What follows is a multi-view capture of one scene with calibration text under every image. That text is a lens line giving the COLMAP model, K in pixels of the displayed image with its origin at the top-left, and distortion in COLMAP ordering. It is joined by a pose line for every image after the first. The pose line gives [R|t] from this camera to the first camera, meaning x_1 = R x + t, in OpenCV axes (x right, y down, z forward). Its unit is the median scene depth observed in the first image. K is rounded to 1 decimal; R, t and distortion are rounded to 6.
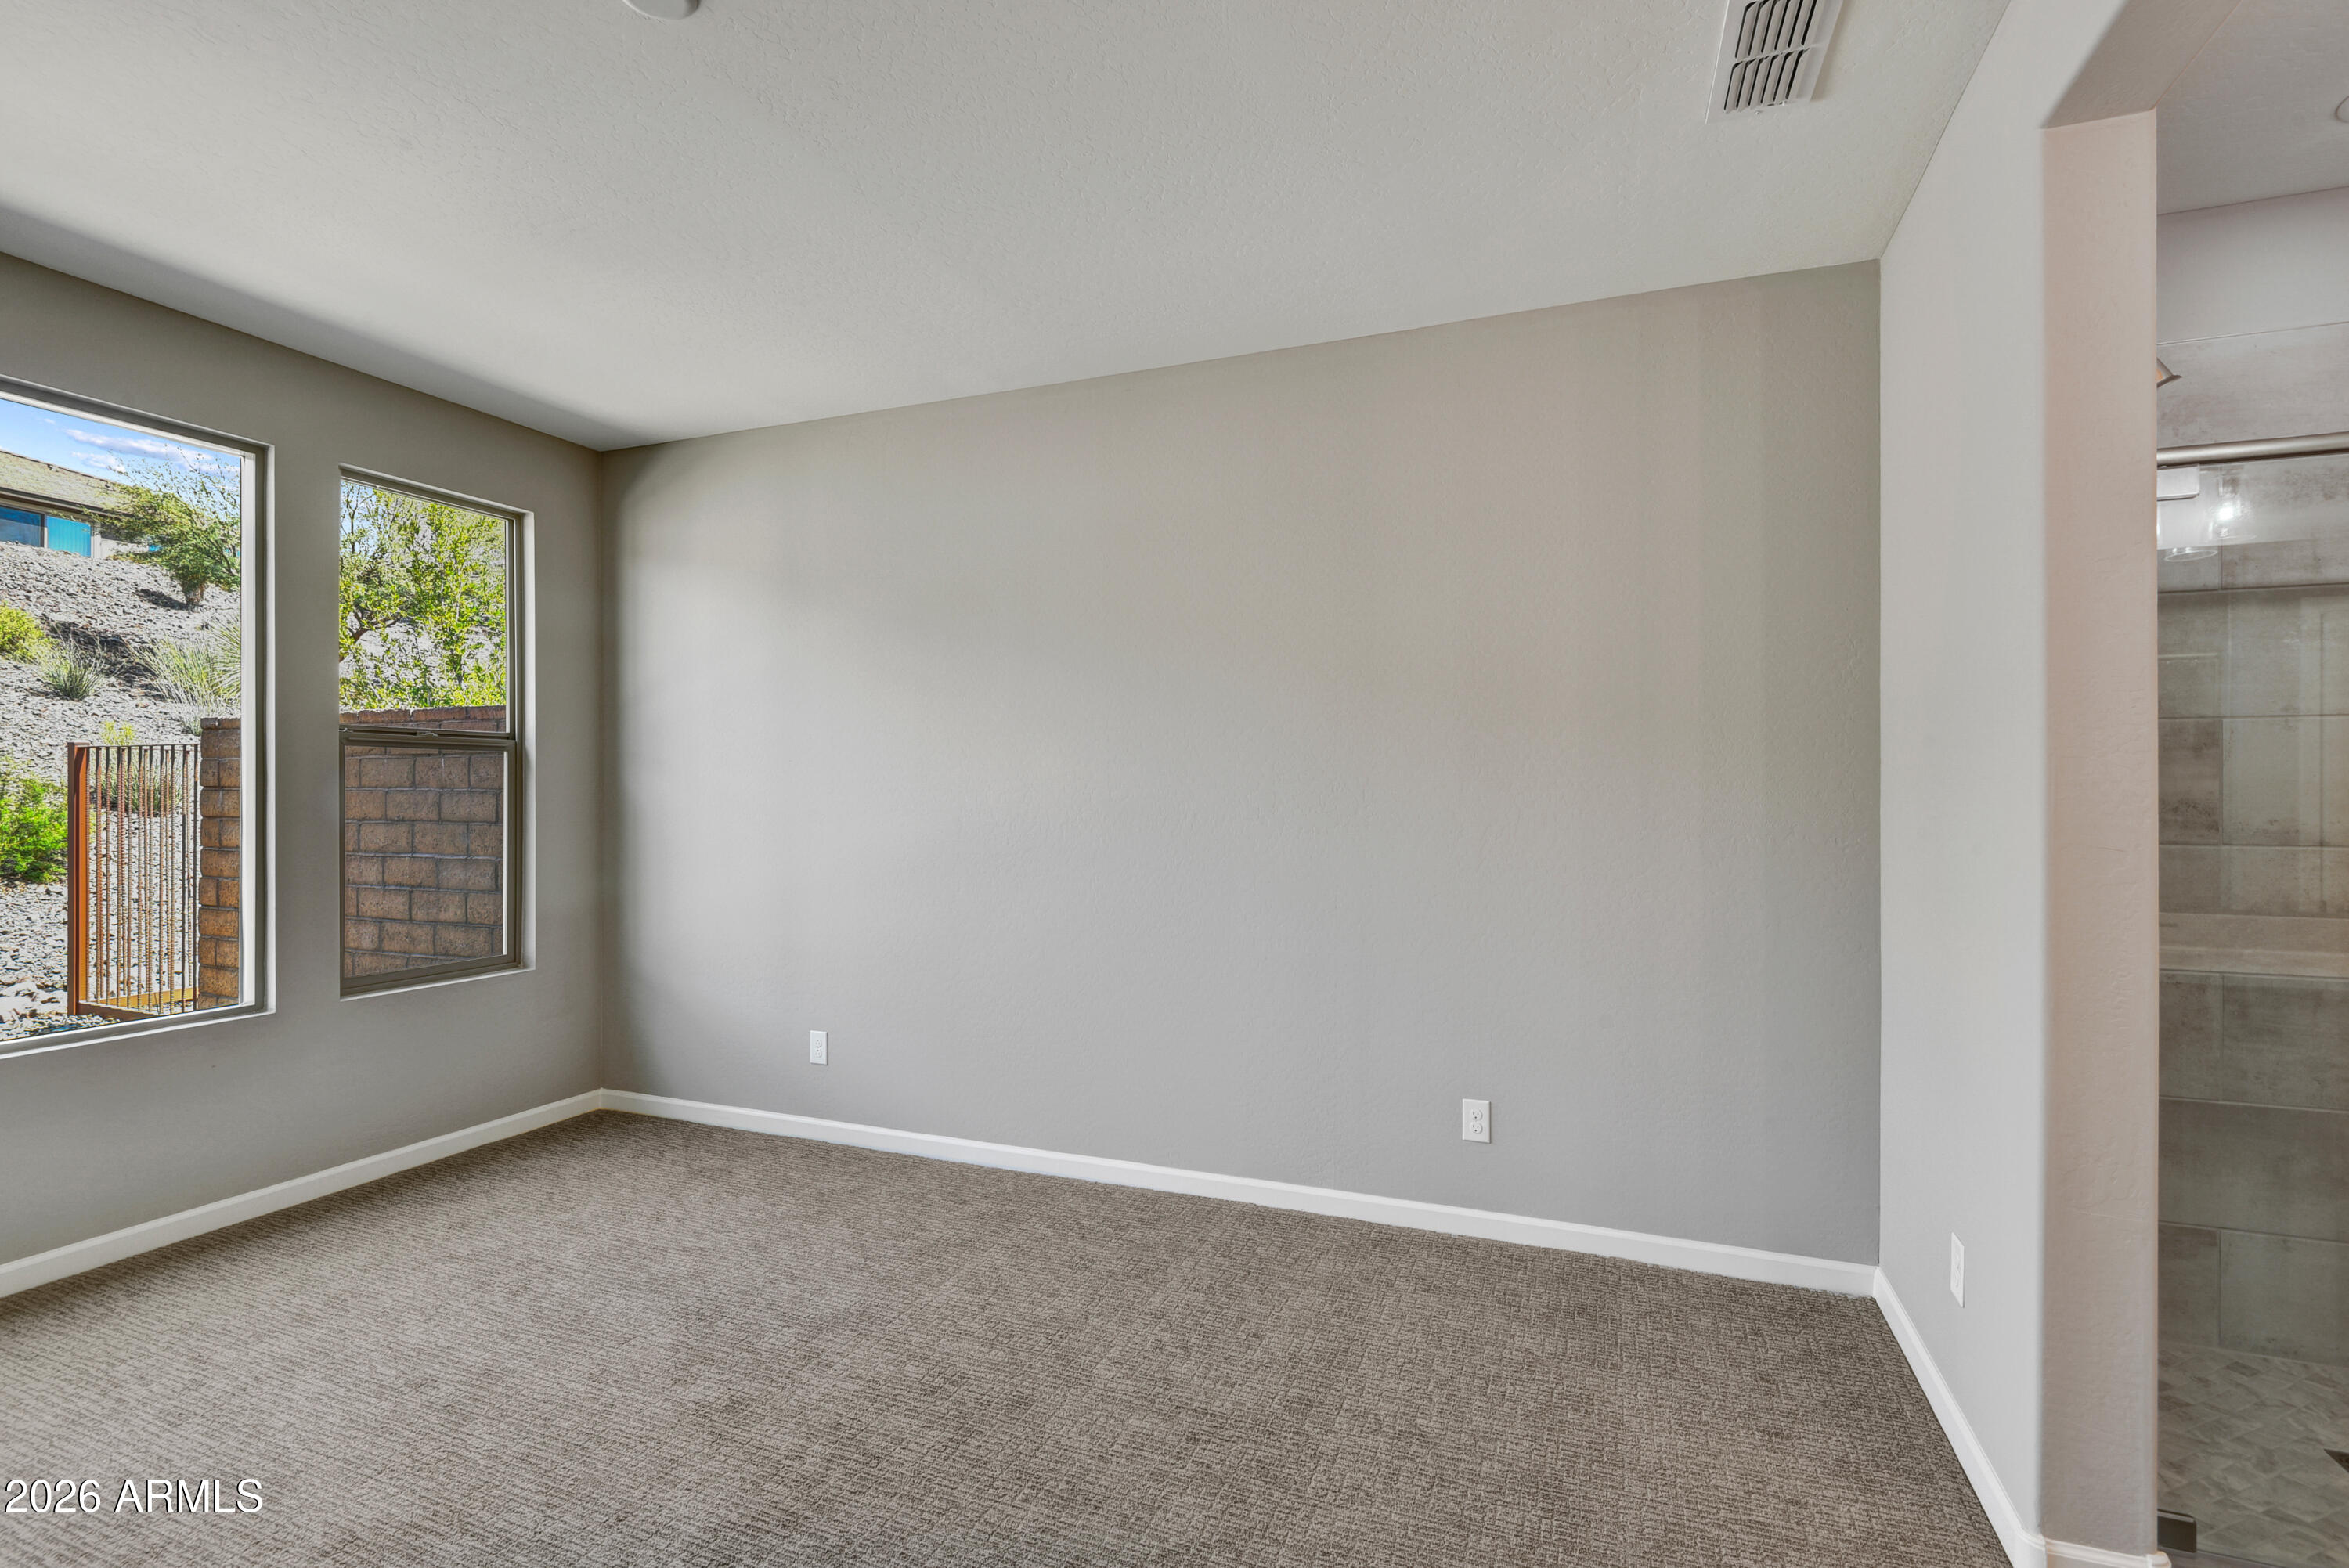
lens RADIAL K [[1078.2, 0, 1191.5], [0, 1078.2, 789.4], [0, 0, 1]] dist [0.001152, -0.006426]
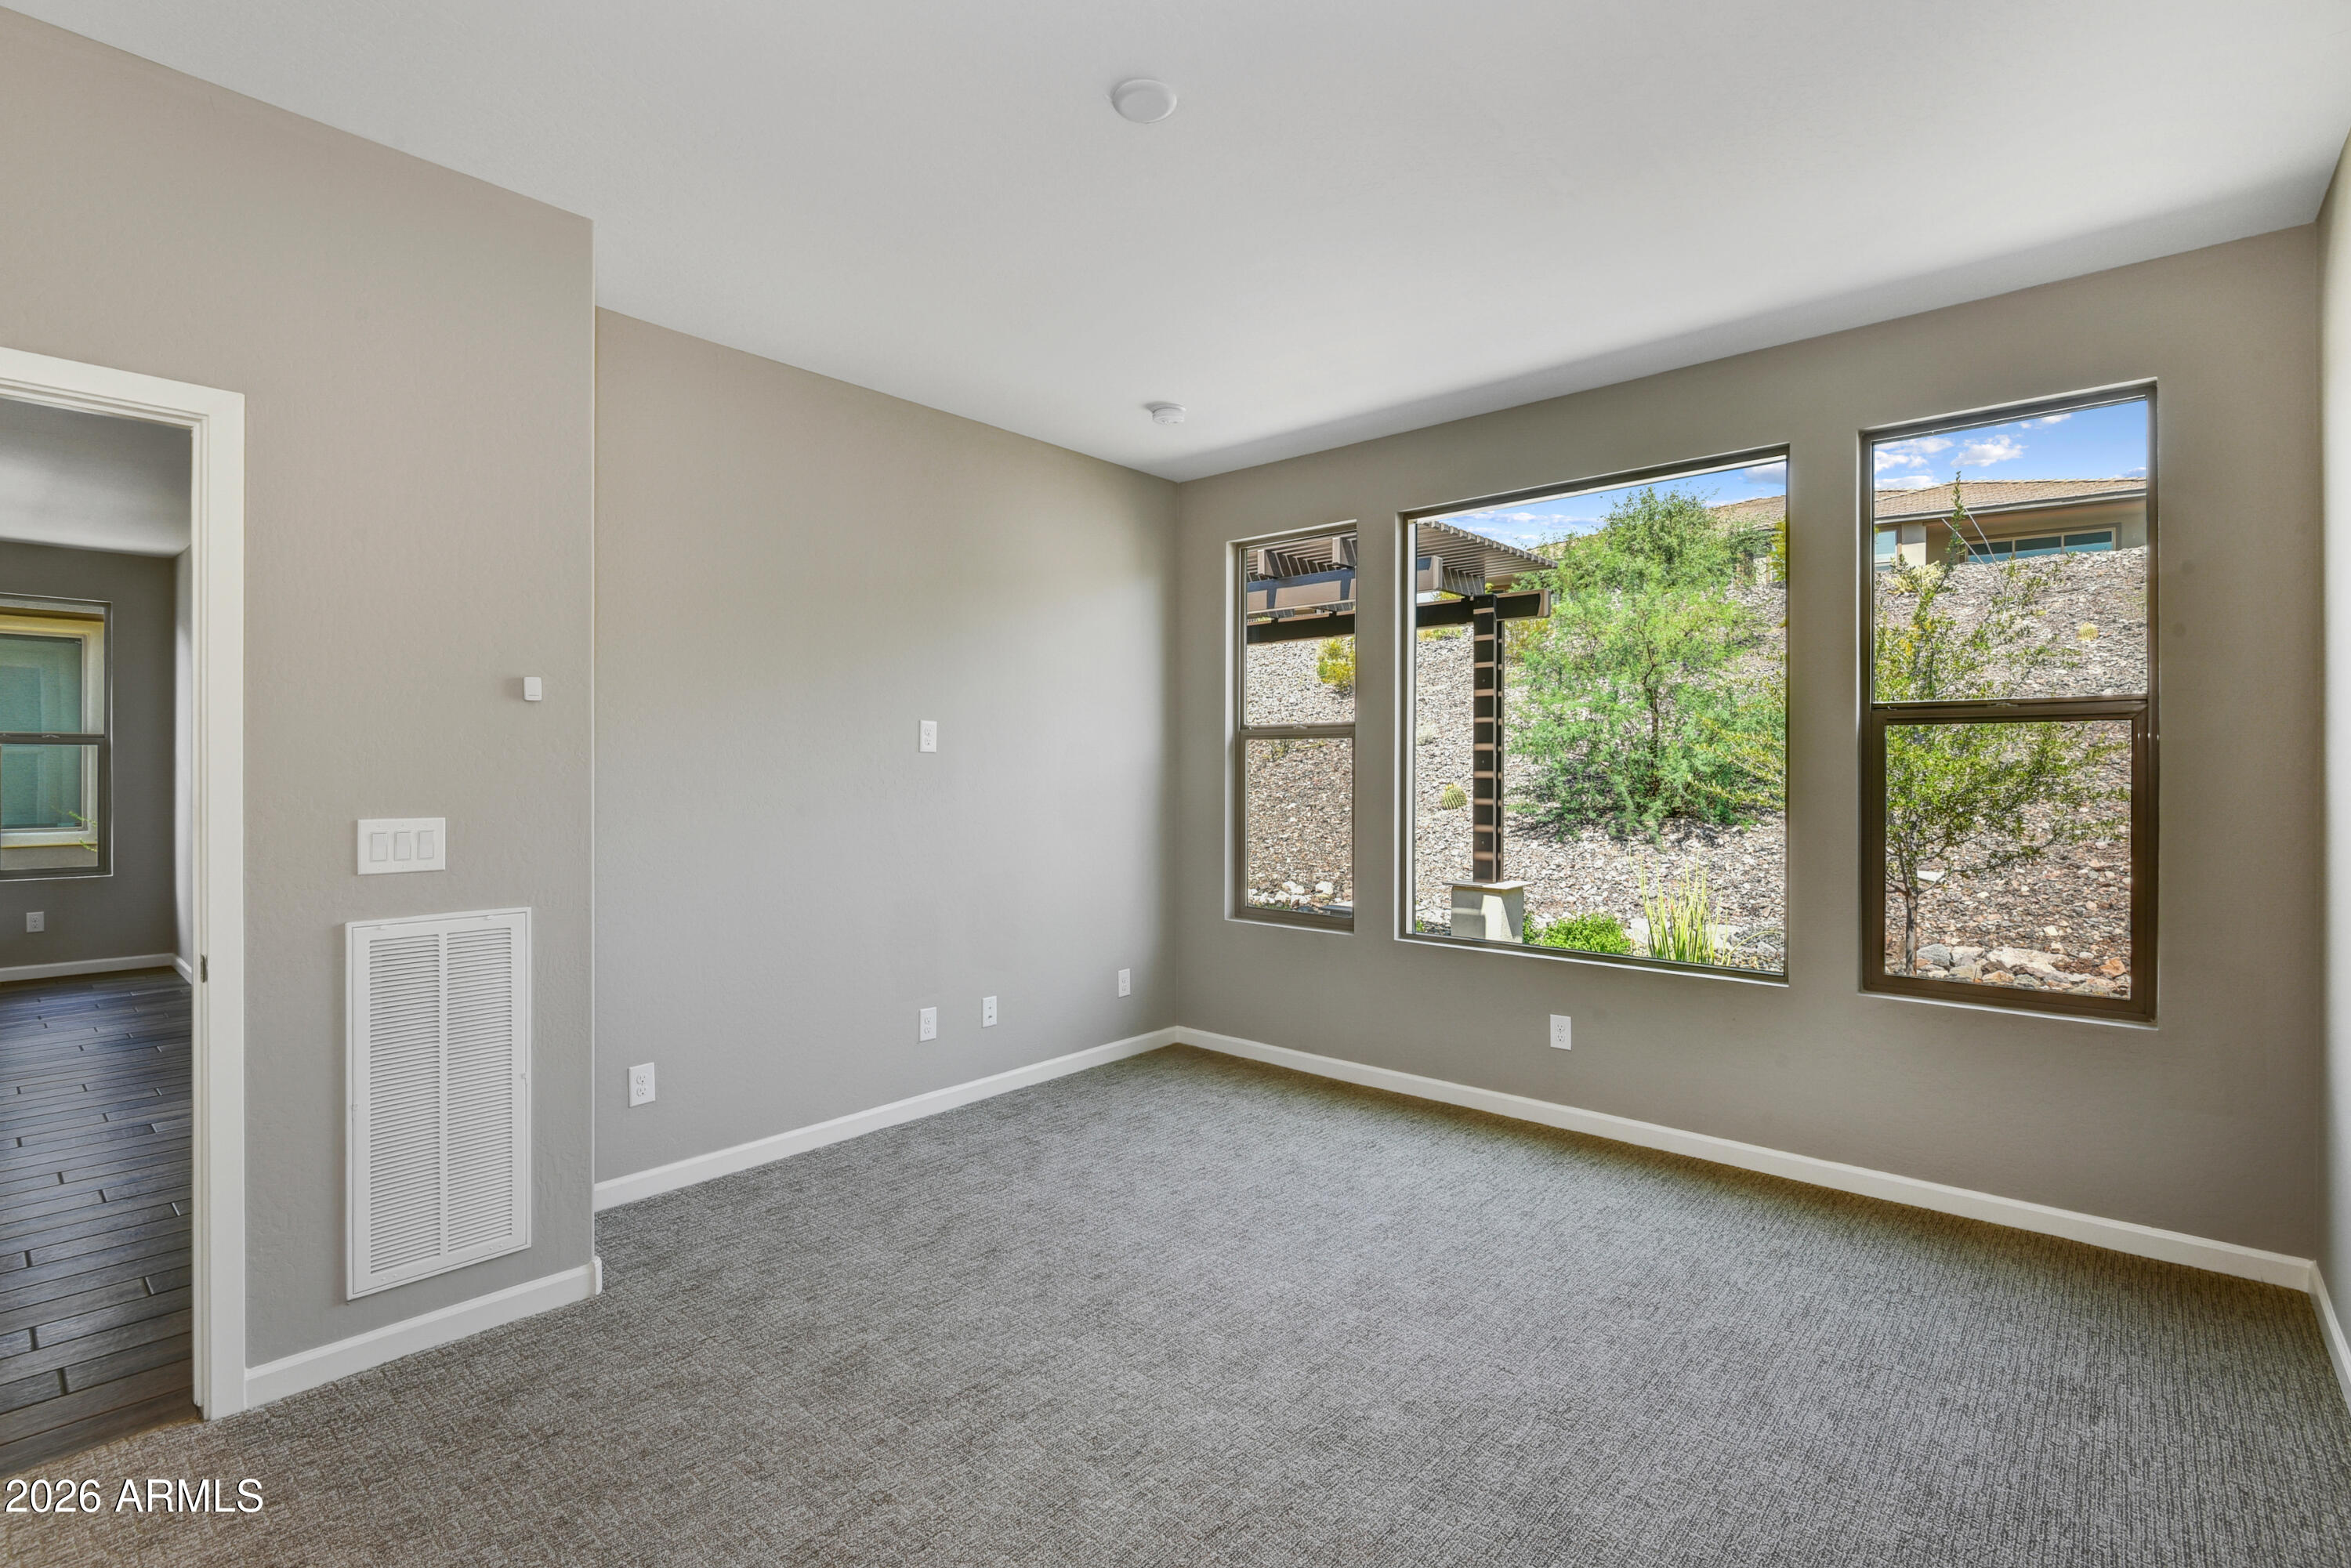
lens RADIAL K [[1079.2, 0, 1192.6], [0, 1079.2, 789.4], [0, 0, 1]] dist [0.001152, -0.006426]
pose [[-0.344008, 0.008730, -0.938926, 0.368524], [-0.007586, 0.999898, 0.012076, 0.007522], [0.938936, 0.011277, -0.343907, 0.917512]]
